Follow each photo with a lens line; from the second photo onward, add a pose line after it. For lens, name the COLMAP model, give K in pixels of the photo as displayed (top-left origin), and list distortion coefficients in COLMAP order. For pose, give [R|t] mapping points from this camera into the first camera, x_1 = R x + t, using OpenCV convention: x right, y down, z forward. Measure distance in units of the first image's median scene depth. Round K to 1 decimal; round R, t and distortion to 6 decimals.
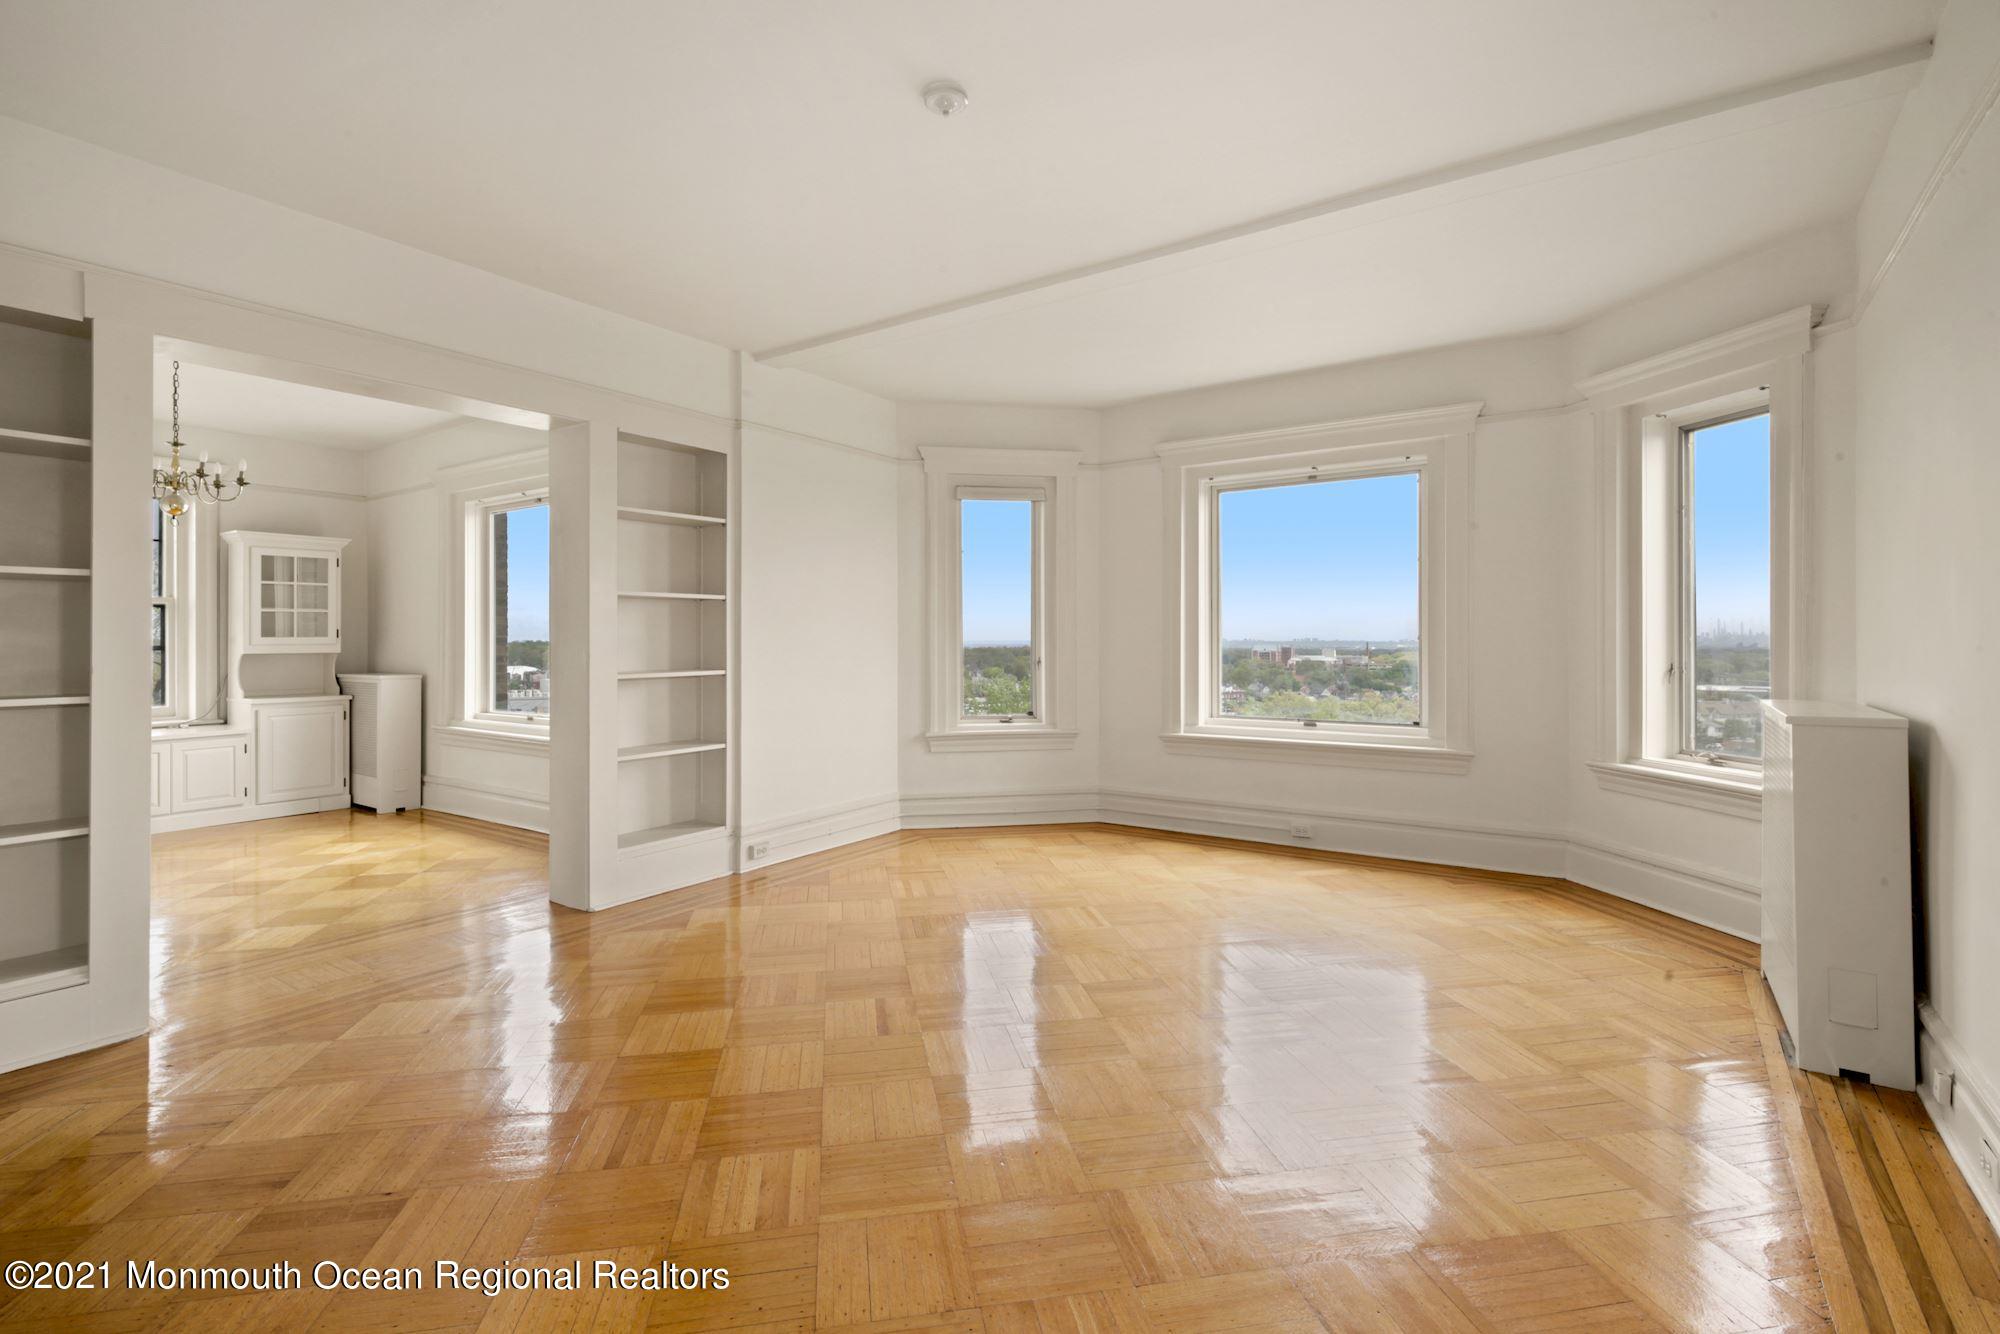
lens RADIAL K [[926.7, 0, 991.6], [0, 926.7, 635.0], [0, 0, 1]] dist [0.008858, -0.000105]
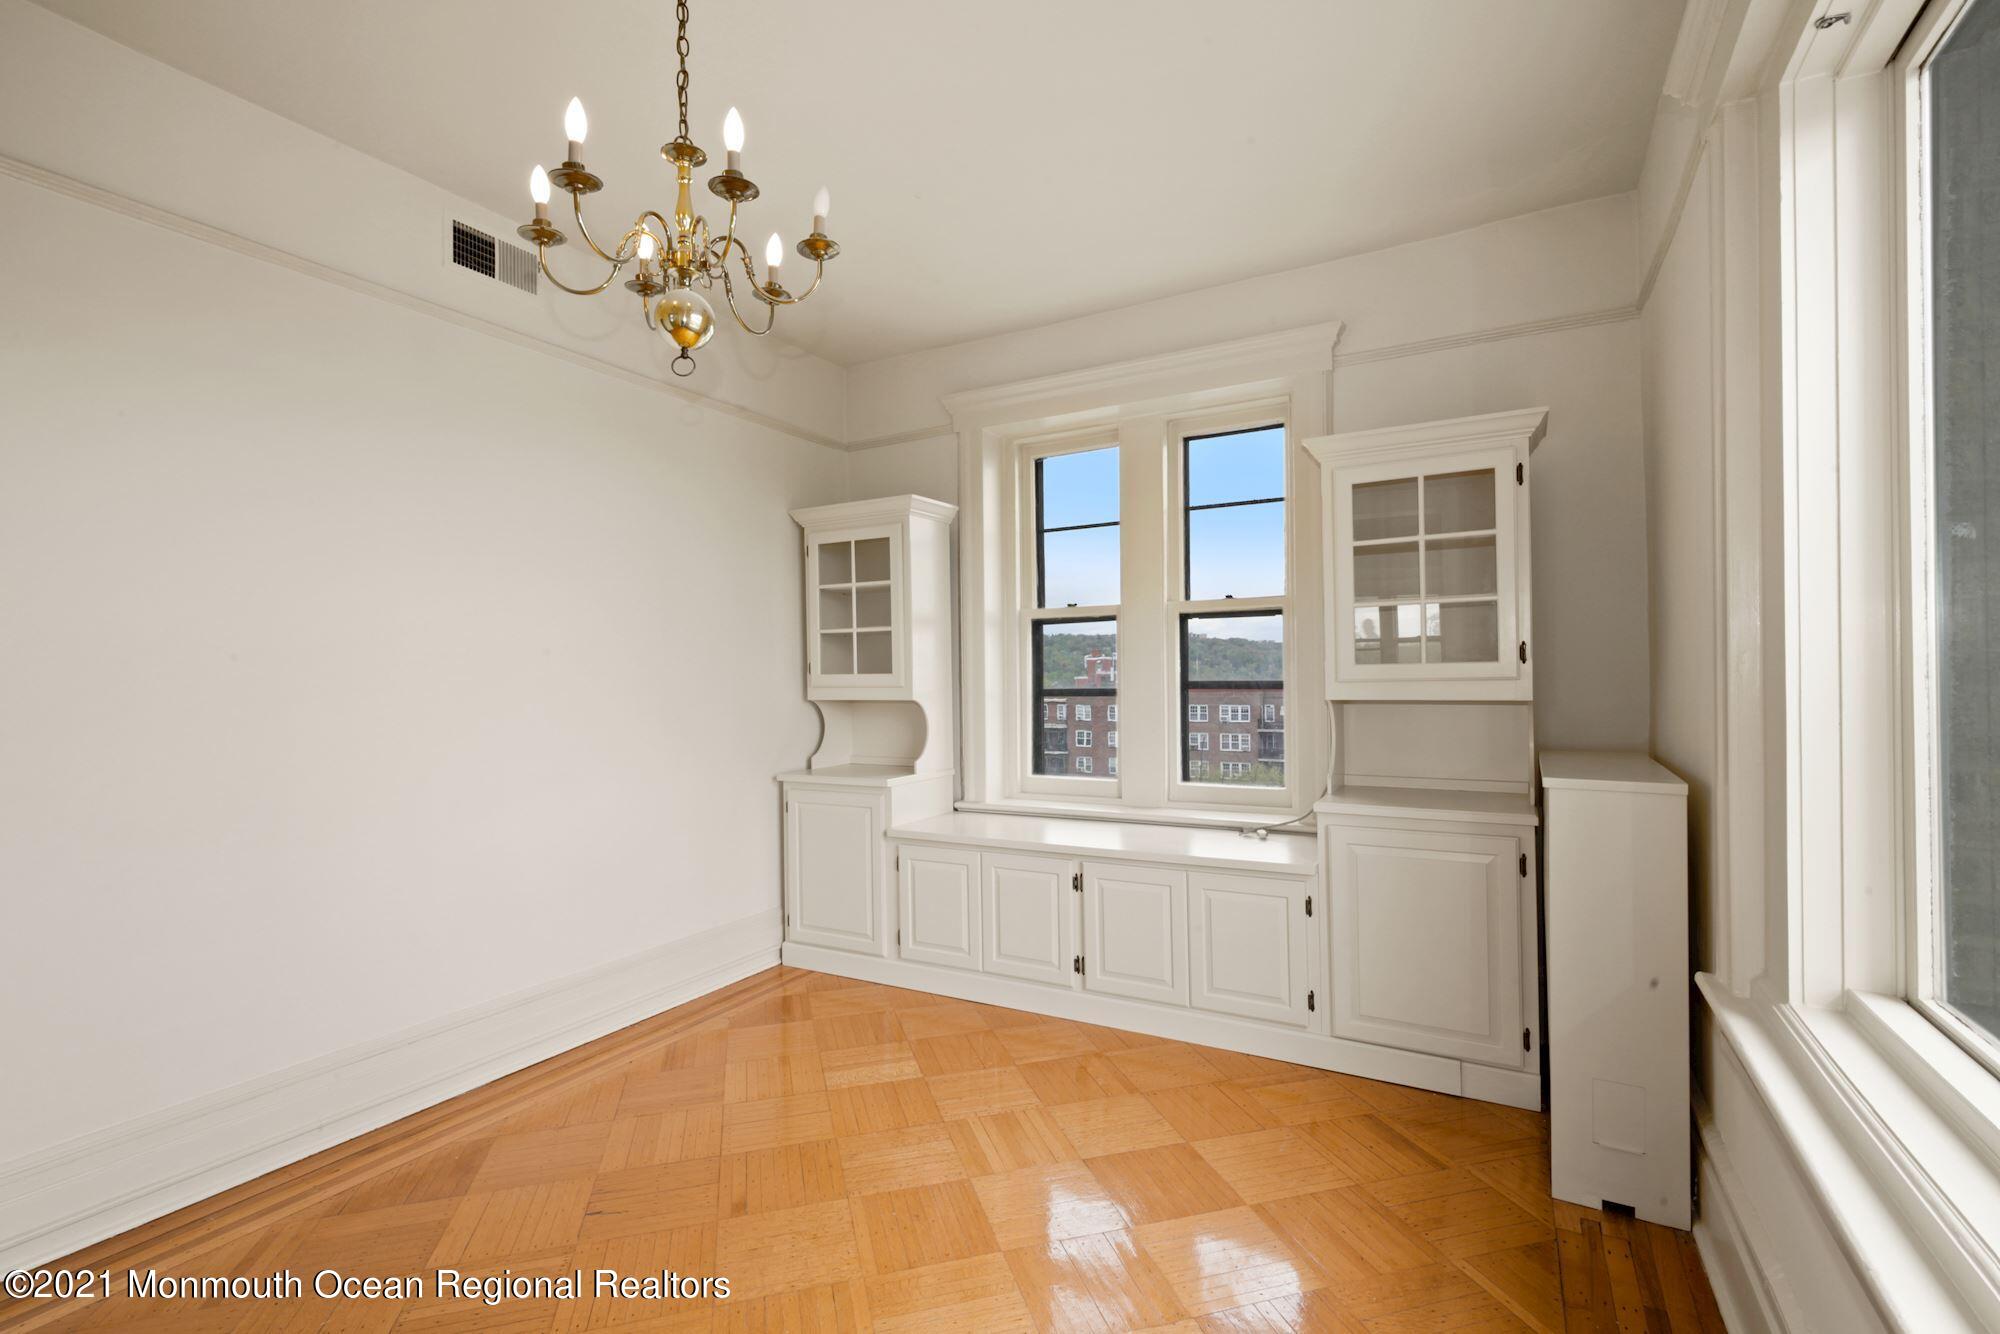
lens RADIAL K [[899.9, 0, 986.1], [0, 899.9, 677.0], [0, 0, 1]] dist [0.000554, -0.000207]
pose [[0.089882, 0.004084, -0.995944, -0.345591], [0.017243, 0.999835, 0.005656, 0.002850], [0.995803, -0.017681, 0.089797, 0.746801]]
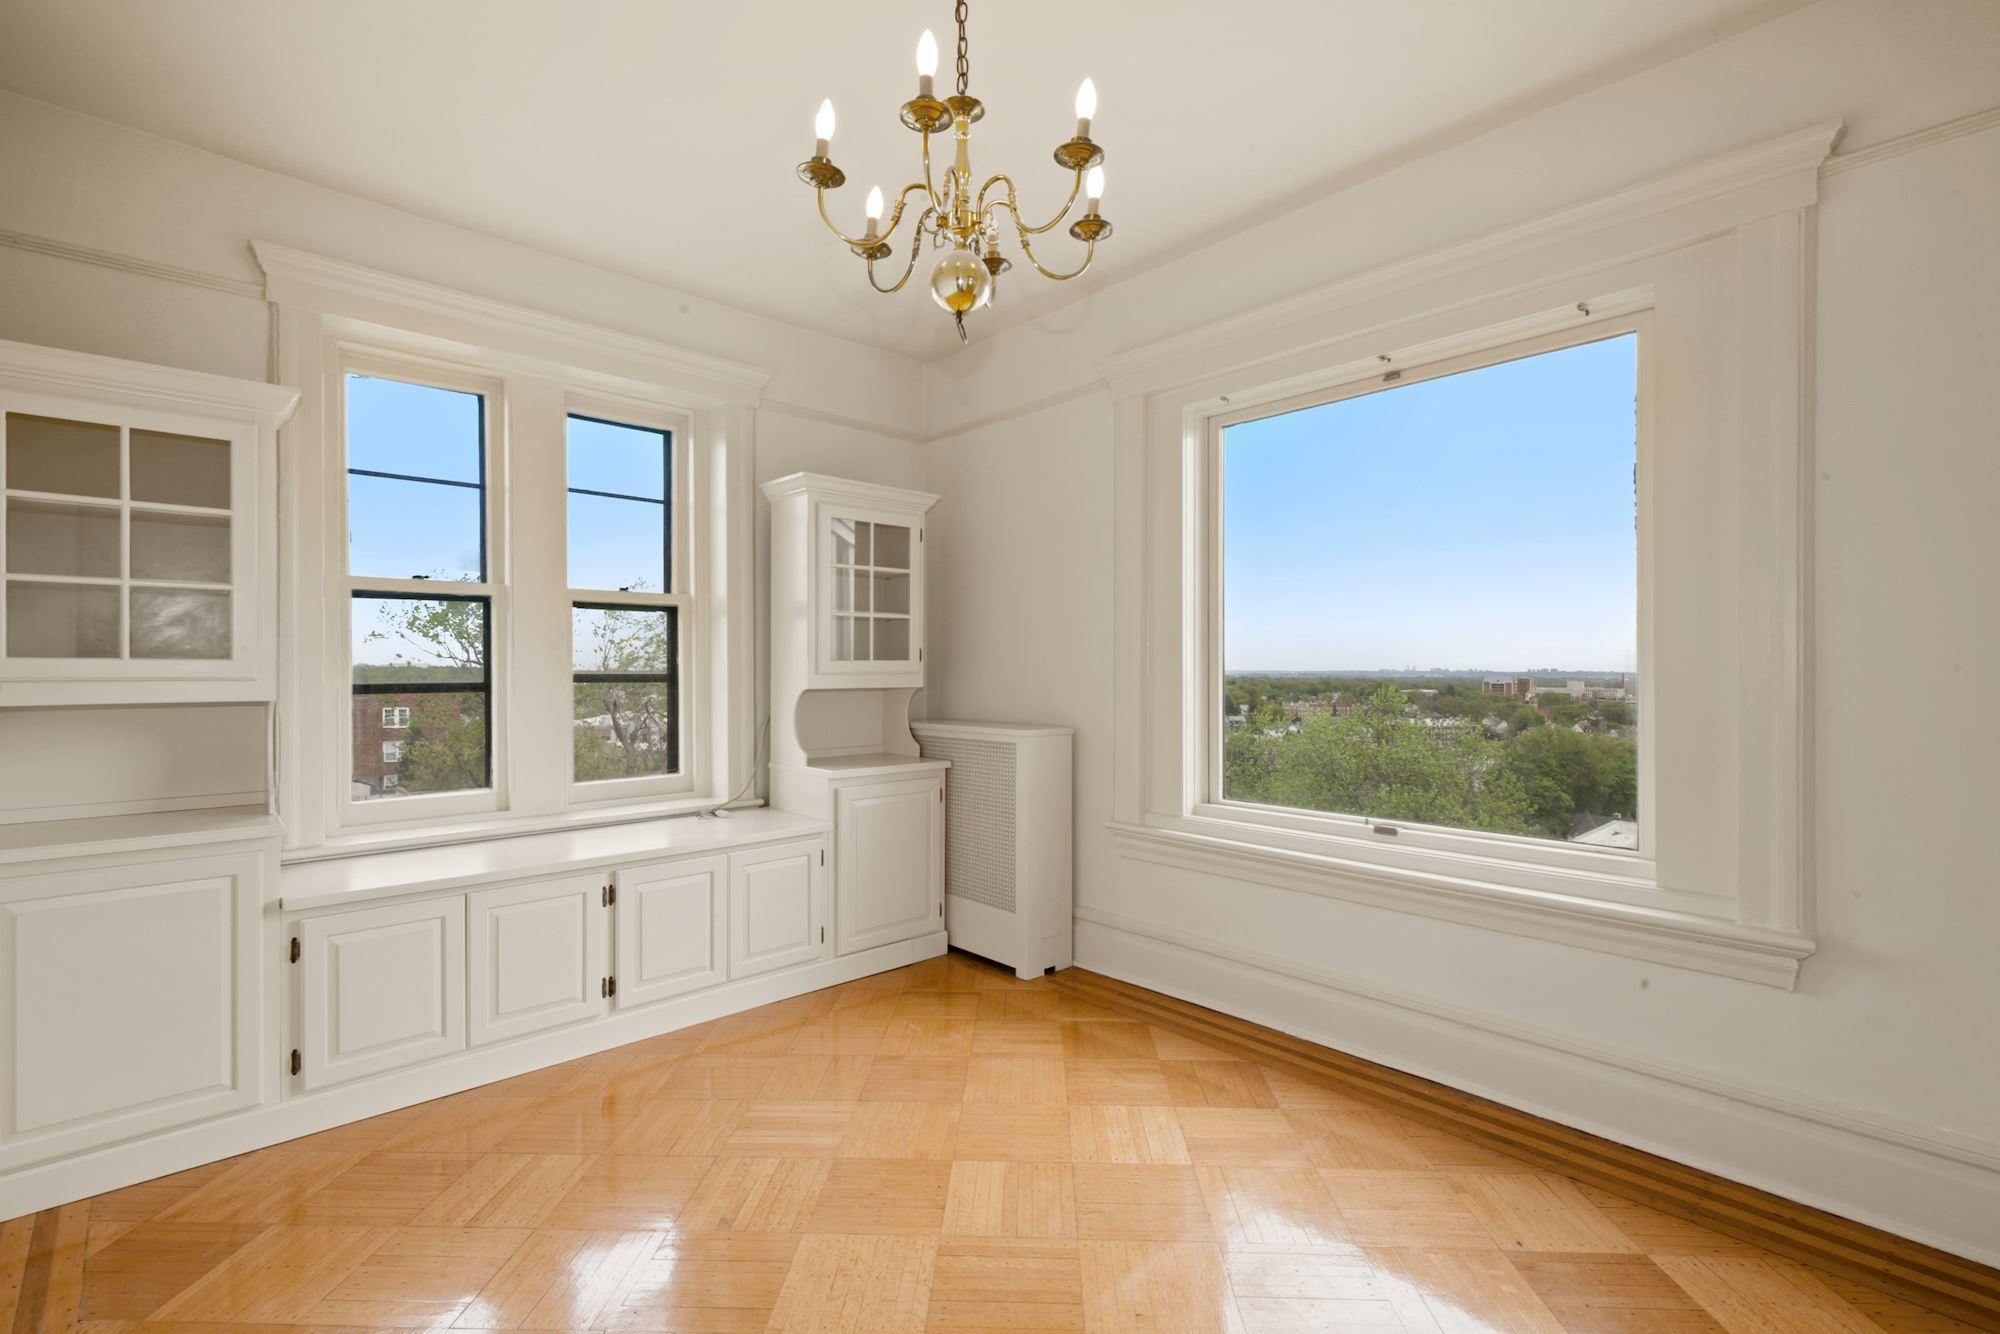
lens RADIAL K [[899.9, 0, 986.1], [0, 899.9, 677.0], [0, 0, 1]] dist [0.000554, -0.000207]
pose [[0.976966, 0.005310, -0.213330, -0.546696], [-0.002260, 0.999892, 0.014537, 0.004004], [0.213384, -0.013720, 0.976872, 0.457017]]
